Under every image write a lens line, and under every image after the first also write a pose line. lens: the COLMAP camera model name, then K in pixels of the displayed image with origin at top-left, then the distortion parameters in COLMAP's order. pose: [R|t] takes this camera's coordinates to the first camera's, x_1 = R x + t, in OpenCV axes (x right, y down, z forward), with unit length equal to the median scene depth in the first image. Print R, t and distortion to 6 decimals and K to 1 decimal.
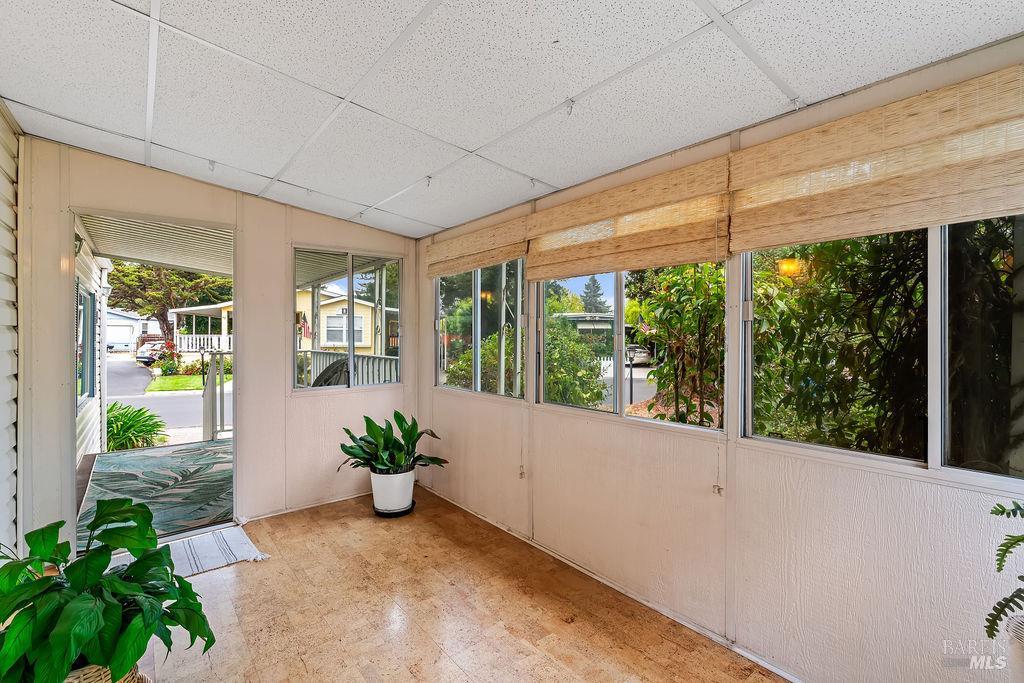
lens RADIAL K [[464.6, 0, 518.5], [0, 464.6, 333.7], [0, 0, 1]] dist [-0.005679, 0.001026]
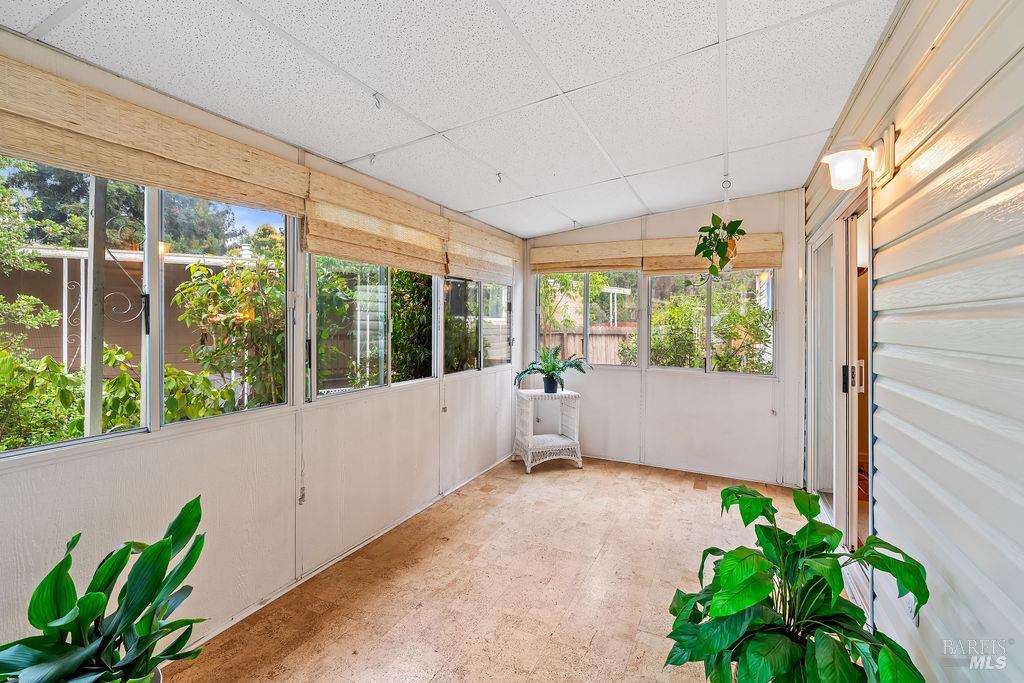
lens RADIAL K [[464.6, 0, 496.4], [0, 464.6, 324.7], [0, 0, 1]] dist [-0.005679, 0.001026]
pose [[-0.403689, -0.003508, 0.914890, -1.057415], [-0.005698, 0.999983, 0.001320, 0.012444], [-0.914879, -0.004680, -0.403702, 1.297575]]
